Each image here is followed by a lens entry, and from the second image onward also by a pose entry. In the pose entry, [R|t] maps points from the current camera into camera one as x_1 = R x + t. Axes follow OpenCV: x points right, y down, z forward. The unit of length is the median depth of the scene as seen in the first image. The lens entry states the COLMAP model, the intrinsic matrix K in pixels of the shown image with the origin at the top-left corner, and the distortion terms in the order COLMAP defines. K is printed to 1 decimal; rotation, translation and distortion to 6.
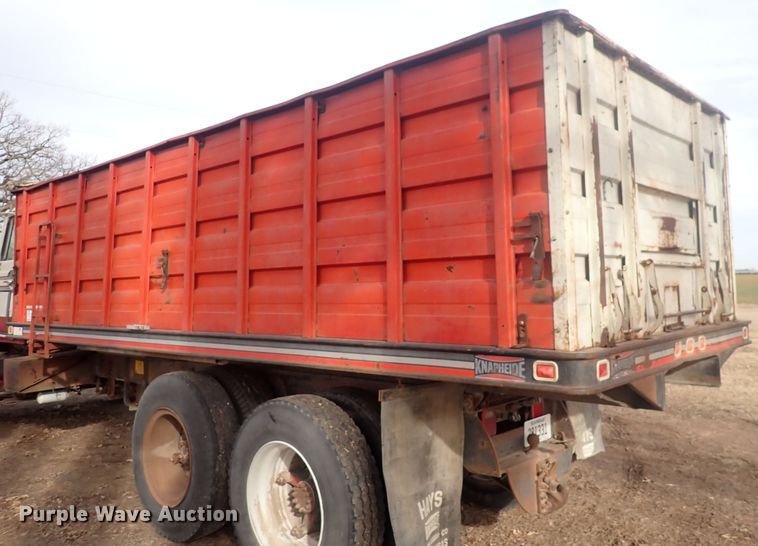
lens RADIAL K [[611.9, 0, 406.6], [0, 611.9, 230.5], [0, 0, 1]] dist [-0.004770, 0.009628]
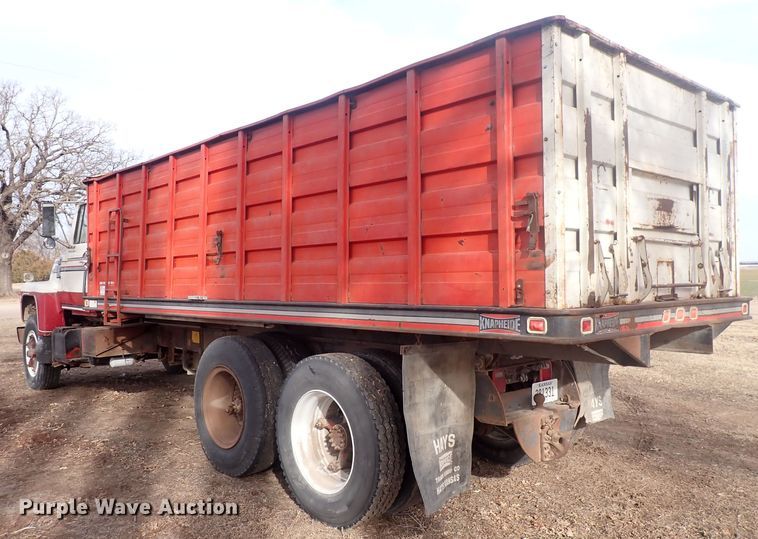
lens RADIAL K [[613.6, 0, 373.4], [0, 613.6, 262.2], [0, 0, 1]] dist [0.010600, -0.009592]
pose [[0.993834, 0.008963, -0.110517, 0.027627], [-0.001849, 0.997929, 0.064306, 0.019933], [0.110865, -0.063705, 0.991792, -0.149643]]
